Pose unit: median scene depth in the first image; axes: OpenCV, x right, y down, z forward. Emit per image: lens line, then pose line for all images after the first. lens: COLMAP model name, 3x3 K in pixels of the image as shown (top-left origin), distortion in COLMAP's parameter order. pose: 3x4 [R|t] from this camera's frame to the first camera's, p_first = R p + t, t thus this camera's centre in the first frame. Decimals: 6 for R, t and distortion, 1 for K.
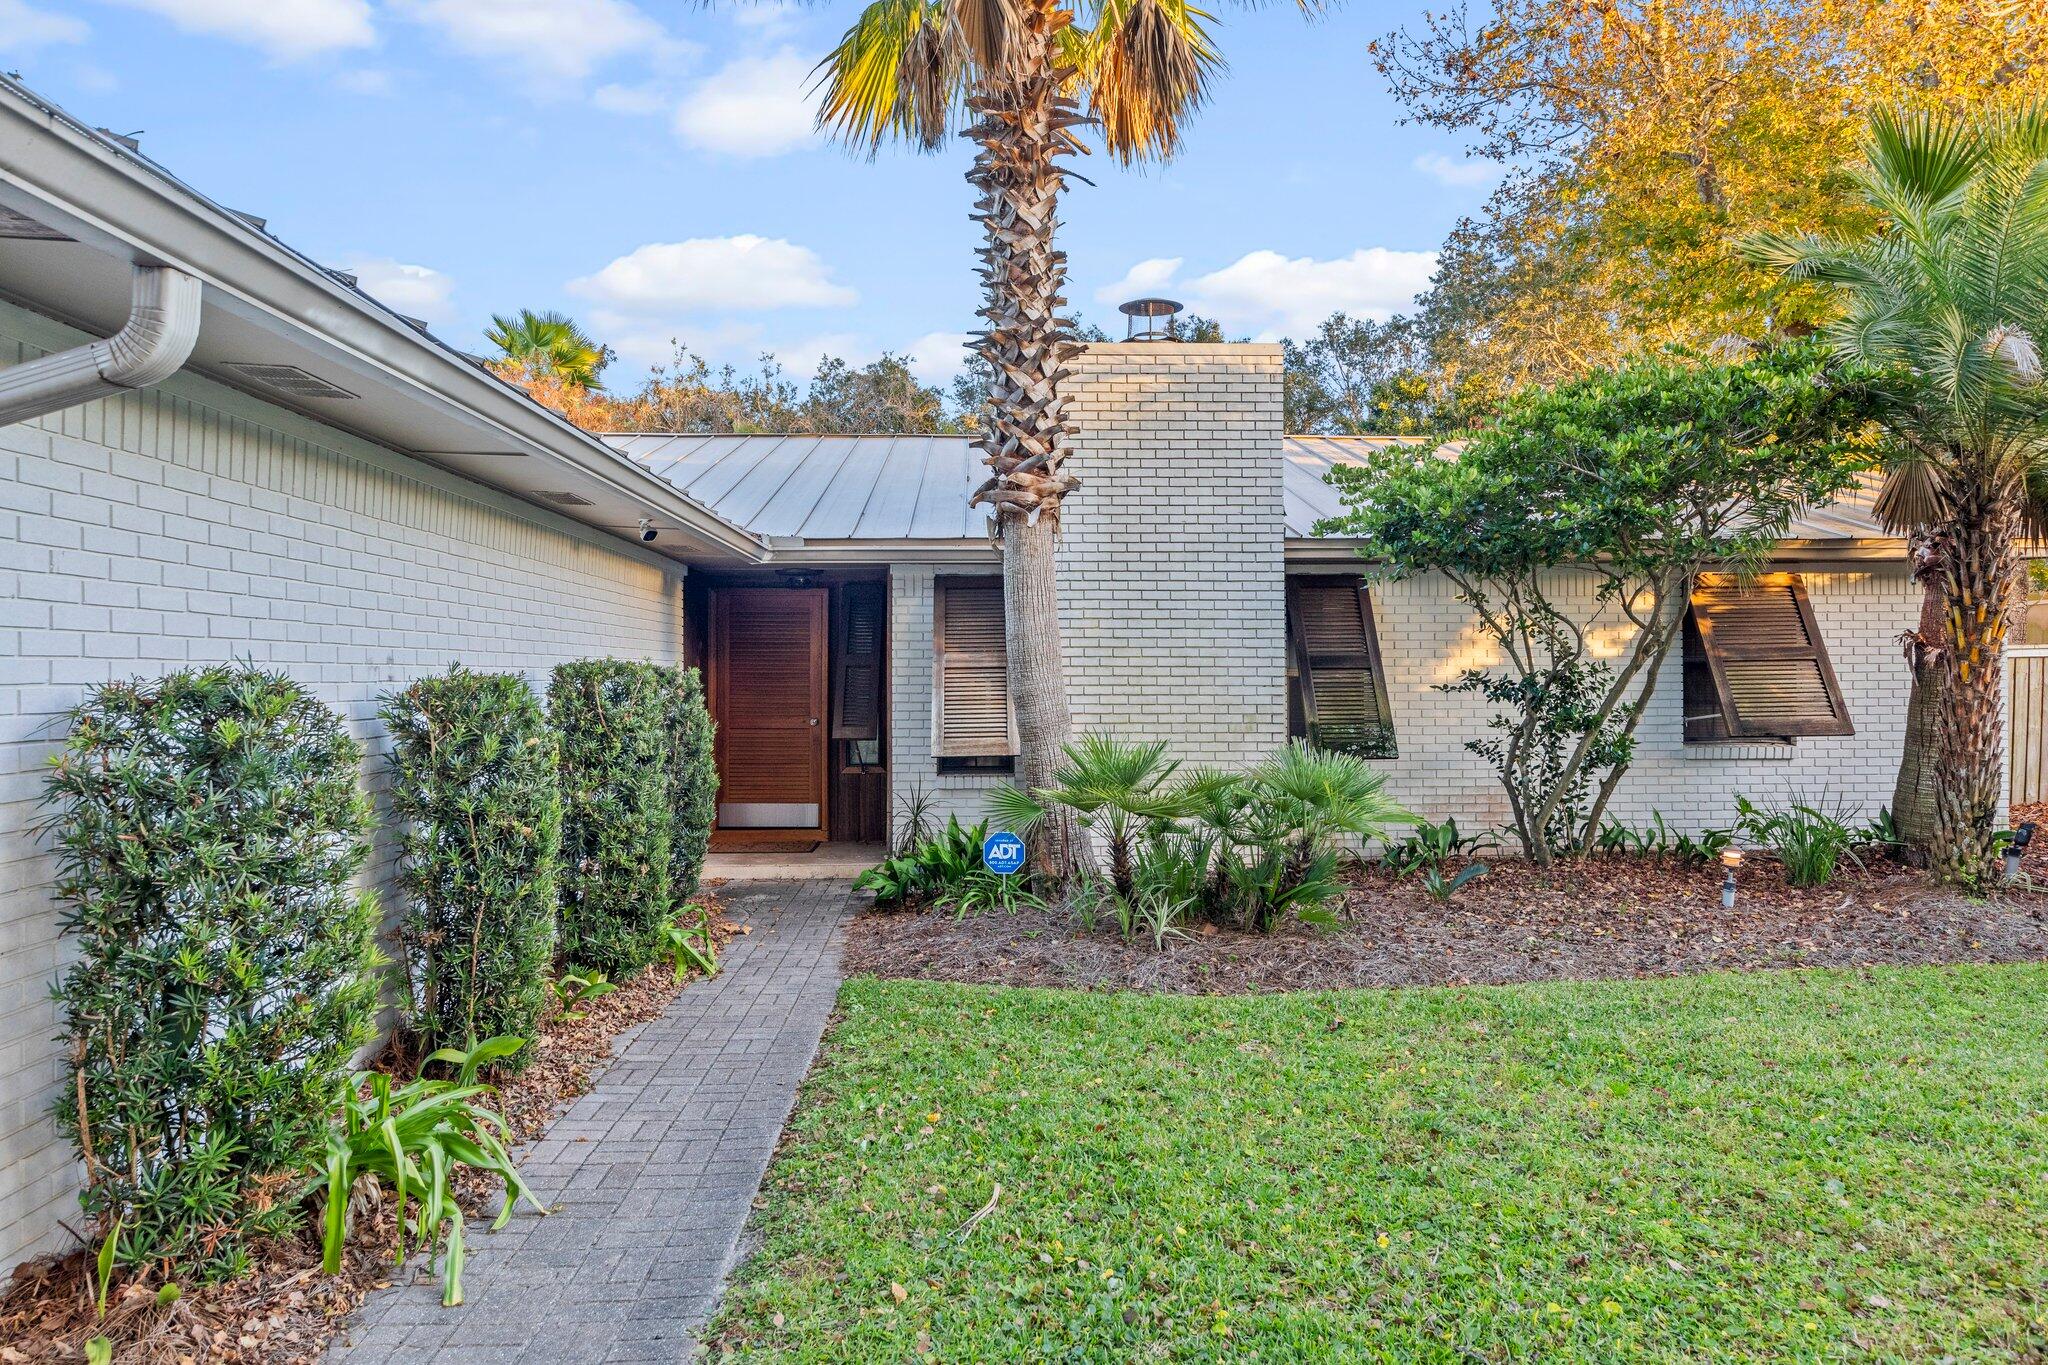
lens RADIAL K [[1264.6, 0, 1024.0], [0, 1264.6, 682.5], [0, 0, 1]] dist [0.005578, 0.001682]
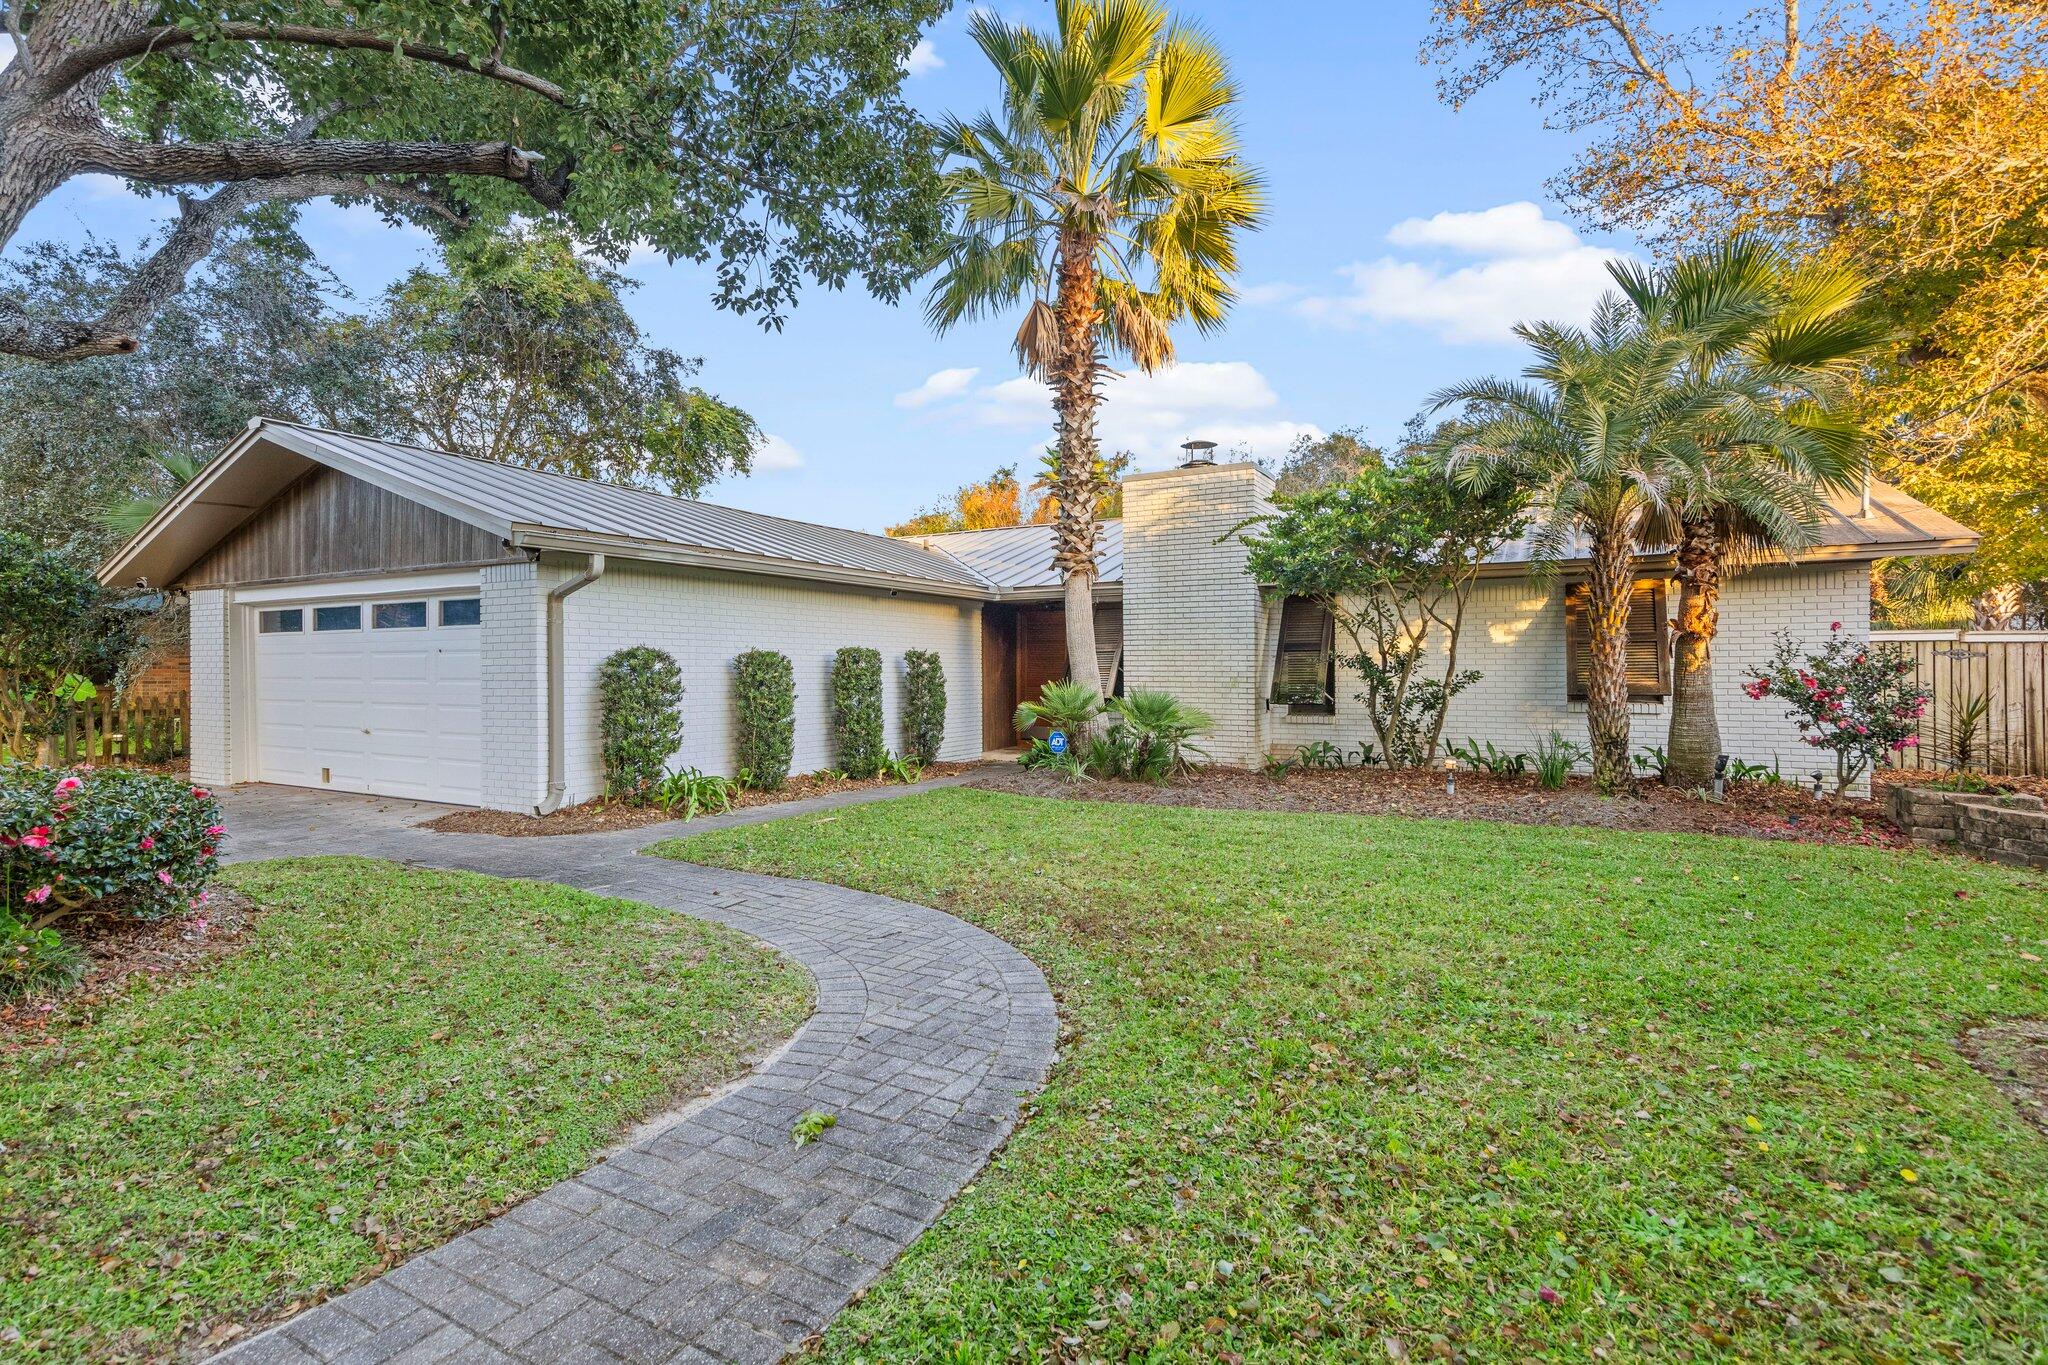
lens RADIAL K [[977.7, 0, 1024.0], [0, 977.7, 682.5], [0, 0, 1]] dist [0.002748, 0.000616]
pose [[0.853690, 0.009175, -0.520701, 0.741752], [-0.005671, 0.999949, 0.008321, 0.027081], [0.520750, -0.004151, 0.853699, -0.353235]]
